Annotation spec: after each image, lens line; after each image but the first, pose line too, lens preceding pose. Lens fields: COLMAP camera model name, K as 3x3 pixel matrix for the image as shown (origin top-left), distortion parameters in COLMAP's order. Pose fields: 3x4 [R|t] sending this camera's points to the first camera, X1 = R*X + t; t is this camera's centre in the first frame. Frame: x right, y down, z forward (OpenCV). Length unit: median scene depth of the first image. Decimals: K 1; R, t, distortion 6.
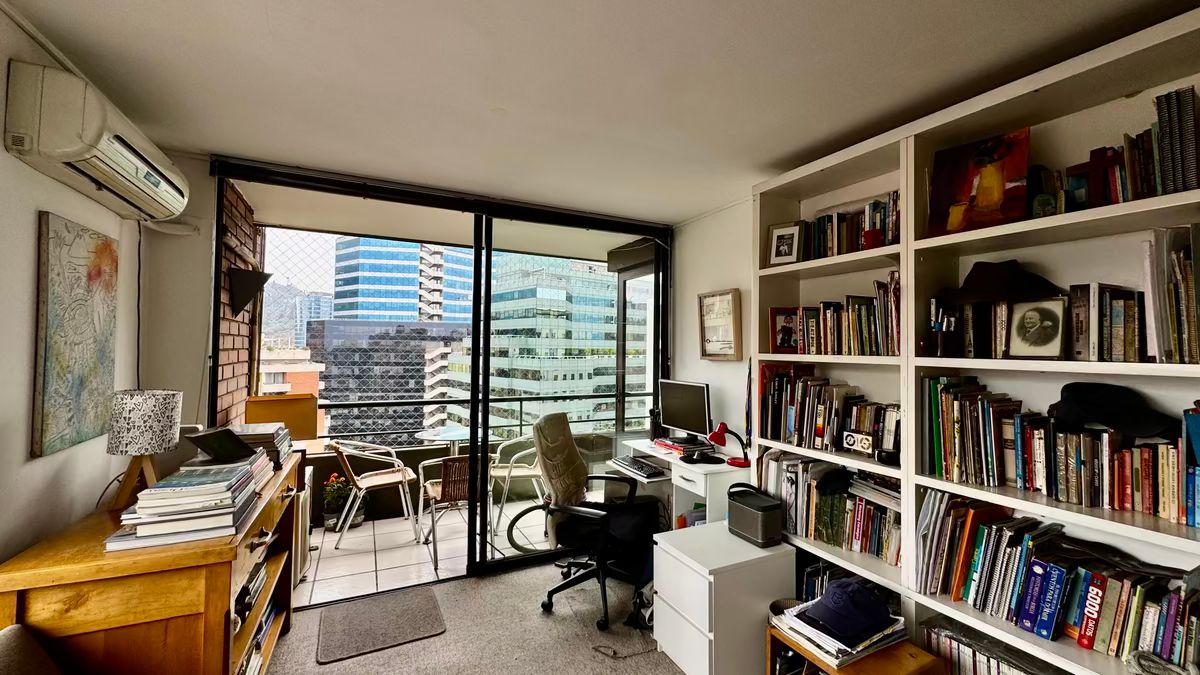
lens RADIAL K [[478.9, 0, 601.7], [0, 478.9, 335.2], [0, 0, 1]] dist [-0.003379, 0.000399]
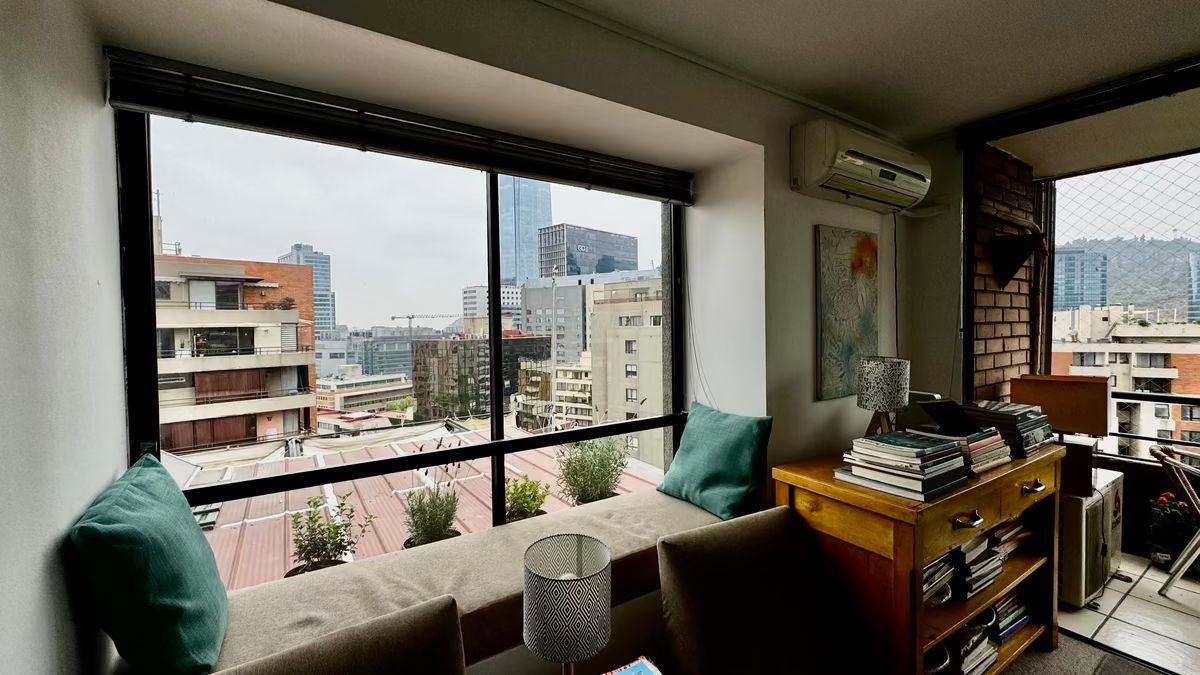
lens RADIAL K [[478.9, 0, 600.4], [0, 478.9, 334.7], [0, 0, 1]] dist [-0.003379, 0.000399]
pose [[0.110022, 0.006564, -0.993907, 0.083776], [0.041377, 0.999081, 0.011178, 0.010259], [0.993068, -0.042355, 0.109649, 0.109467]]
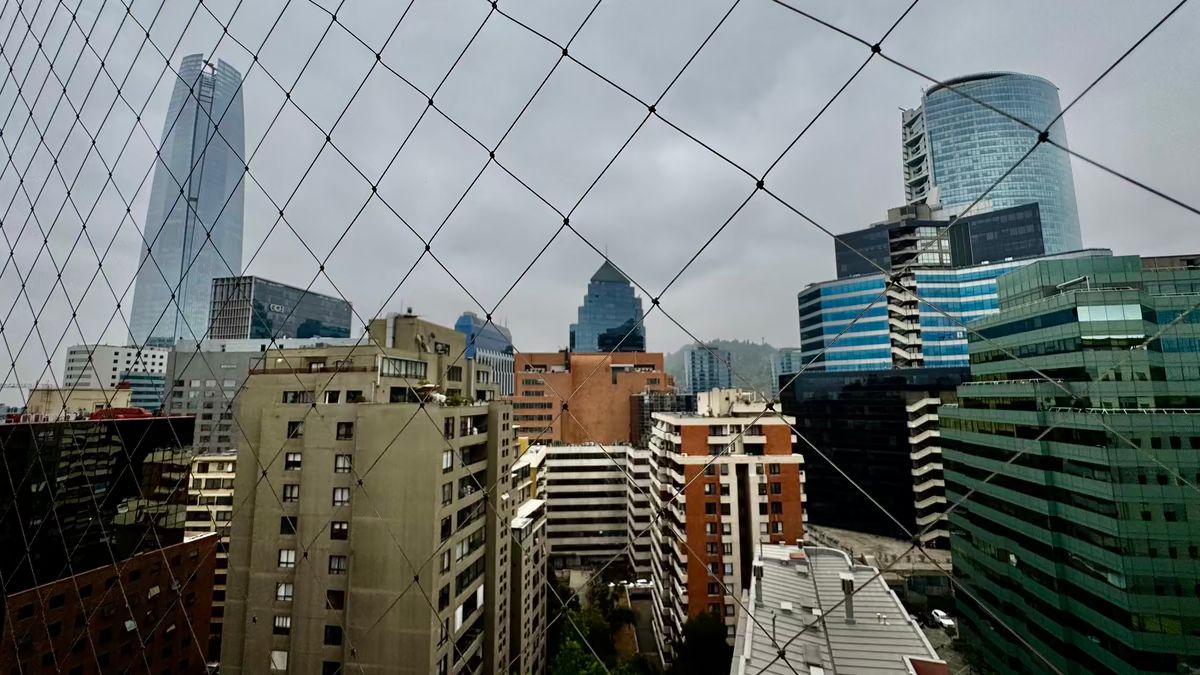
lens RADIAL K [[478.9, 0, 600.8], [0, 478.9, 337.4], [0, 0, 1]] dist [-0.003379, 0.000399]
pose [[0.610407, -0.116684, -0.783446, -0.775725], [0.035544, 0.992129, -0.120071, 0.018659], [0.791290, 0.045445, 0.609750, 1.767355]]
